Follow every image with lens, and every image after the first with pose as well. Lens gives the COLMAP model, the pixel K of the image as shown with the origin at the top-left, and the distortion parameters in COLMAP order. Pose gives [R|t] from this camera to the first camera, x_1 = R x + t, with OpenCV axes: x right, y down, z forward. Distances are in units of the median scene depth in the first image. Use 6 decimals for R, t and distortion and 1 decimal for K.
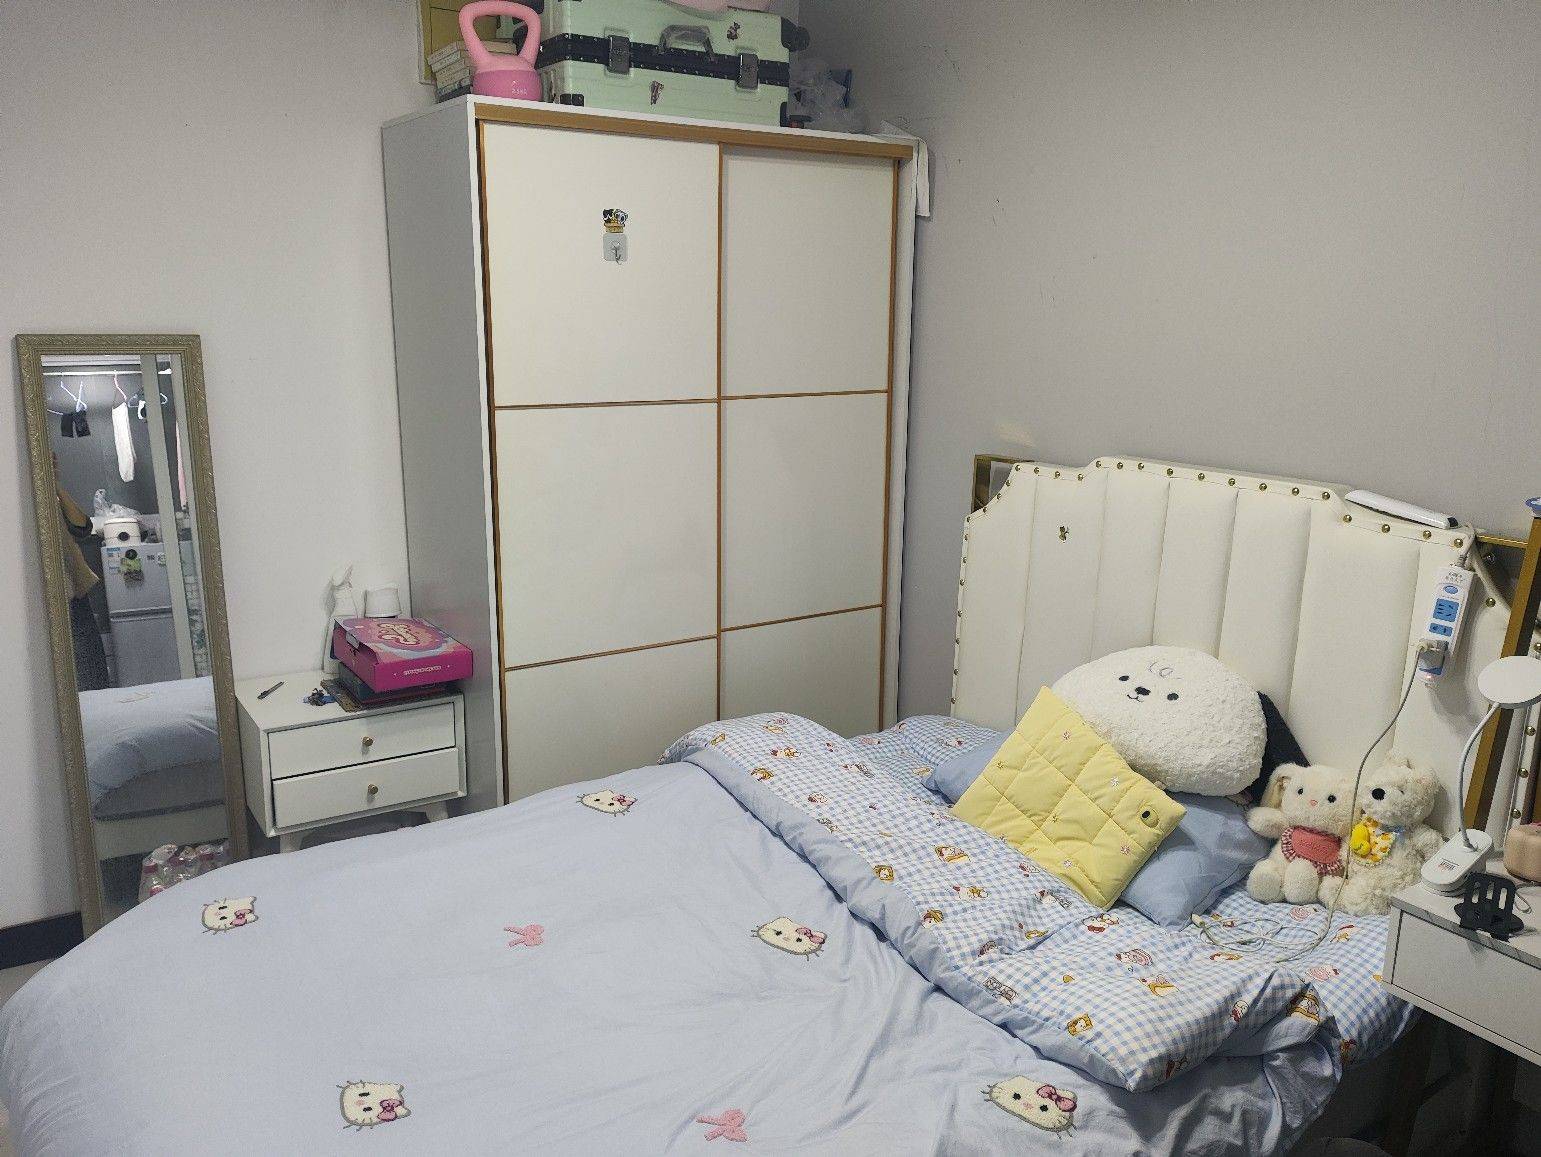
lens RADIAL K [[1249.0, 0, 762.6], [0, 1249.0, 571.8], [0, 0, 1]] dist [0.084835, -0.153414]
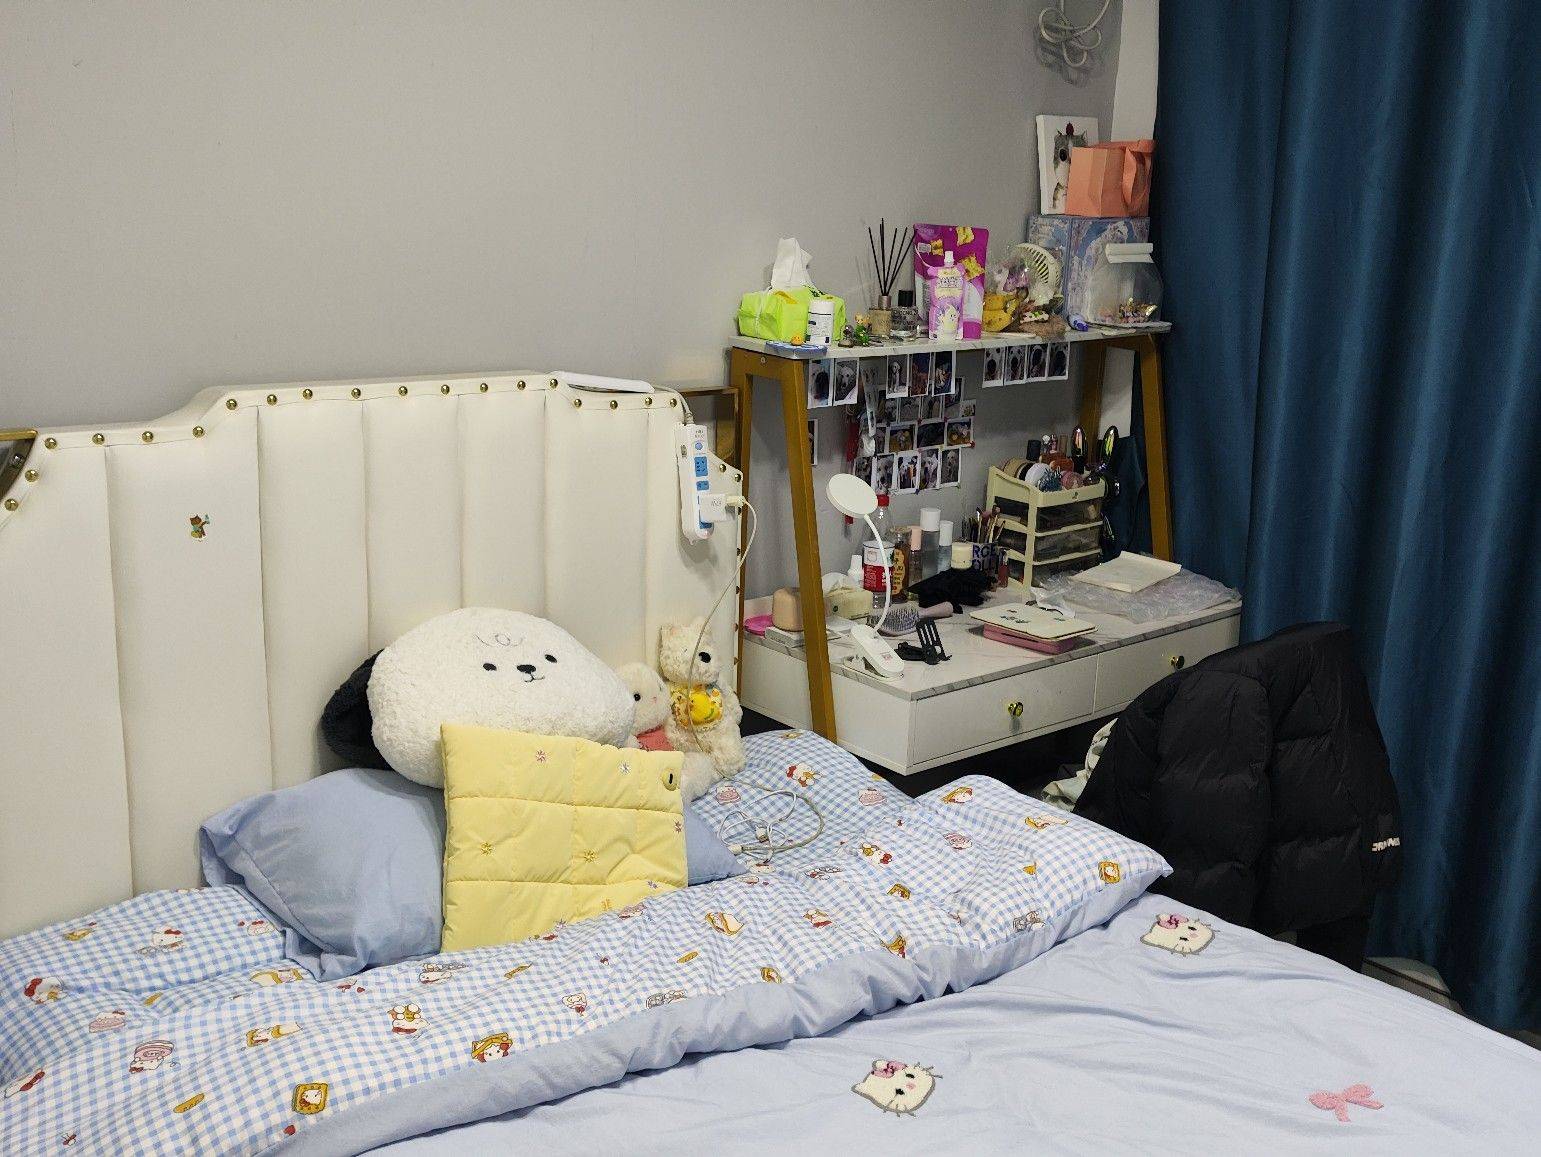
lens RADIAL K [[1586.5, 0, 770.5], [0, 1586.5, 578.5], [0, 0, 1]] dist [0.113497, -0.141437]
pose [[-0.141093, -0.260924, 0.954993, -0.682374], [0.167868, 0.944369, 0.282822, -0.223157], [-0.975660, 0.200217, -0.089443, 0.988118]]
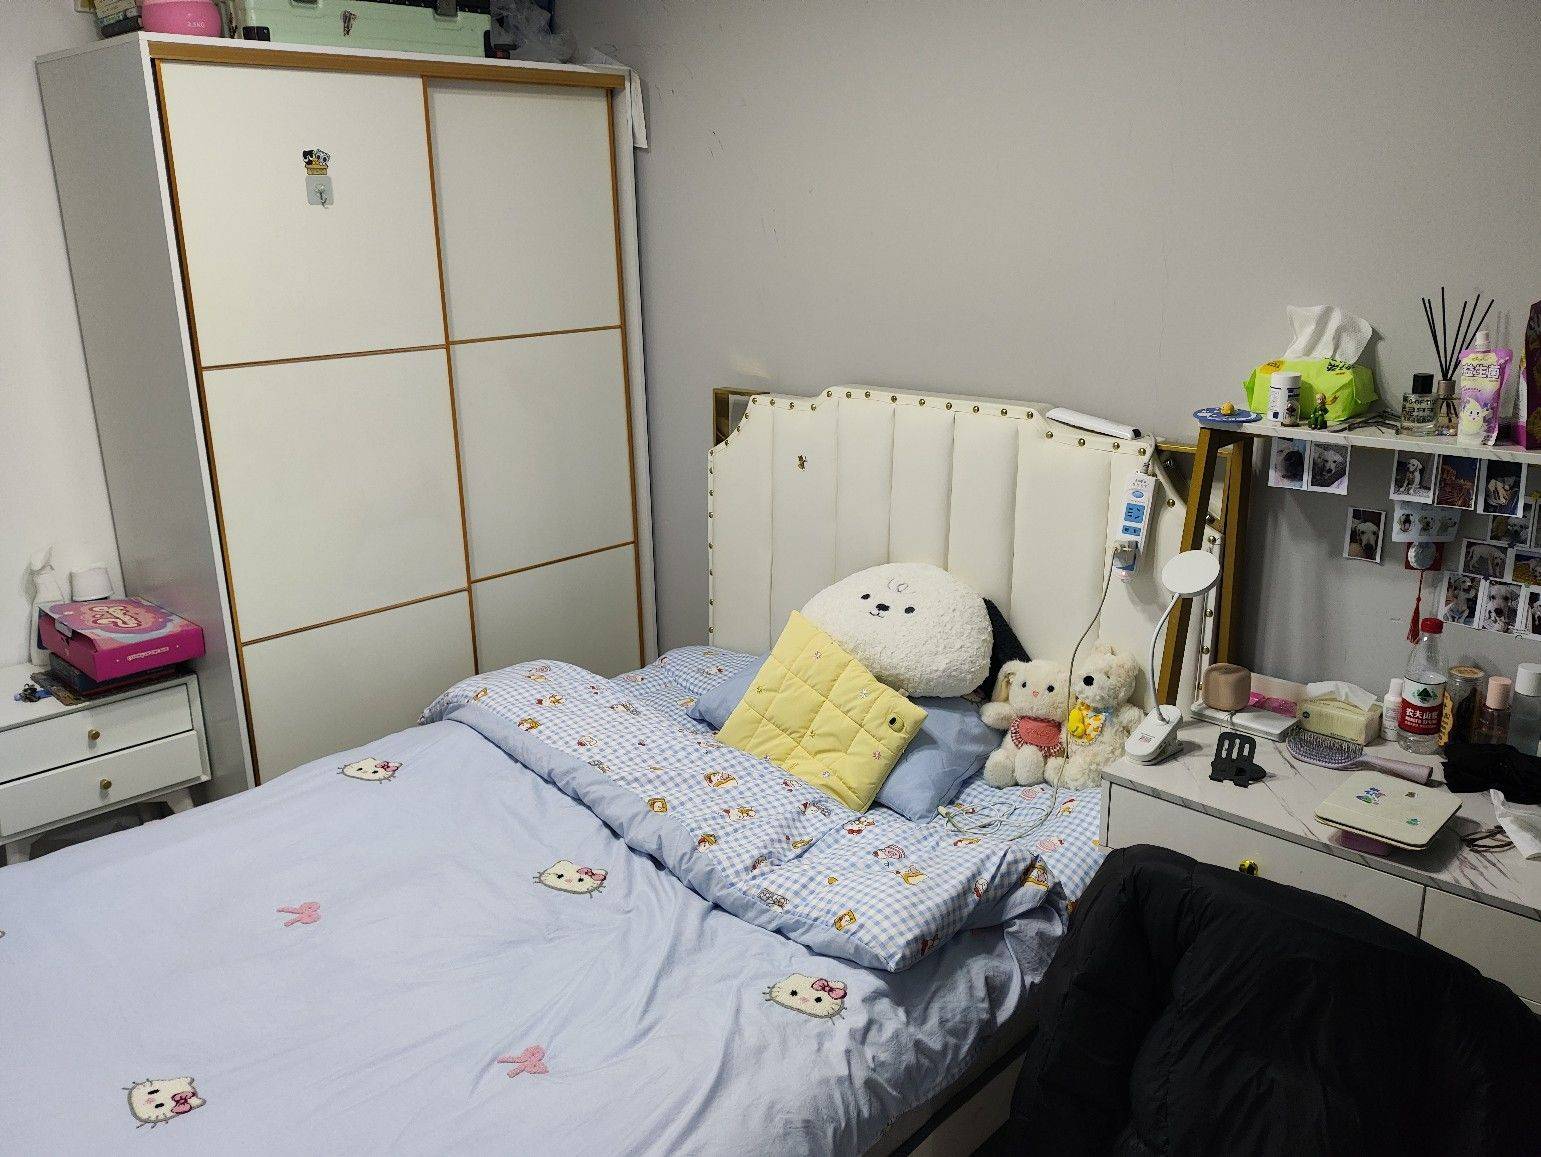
lens RADIAL K [[1292.6, 0, 774.4], [0, 1292.6, 569.2], [0, 0, 1]] dist [0.091399, -0.171091]
pose [[0.975695, -0.087684, 0.200827, -0.007495], [0.075240, 0.994790, 0.068793, -0.021640], [-0.205812, -0.052011, 0.977208, -0.061132]]
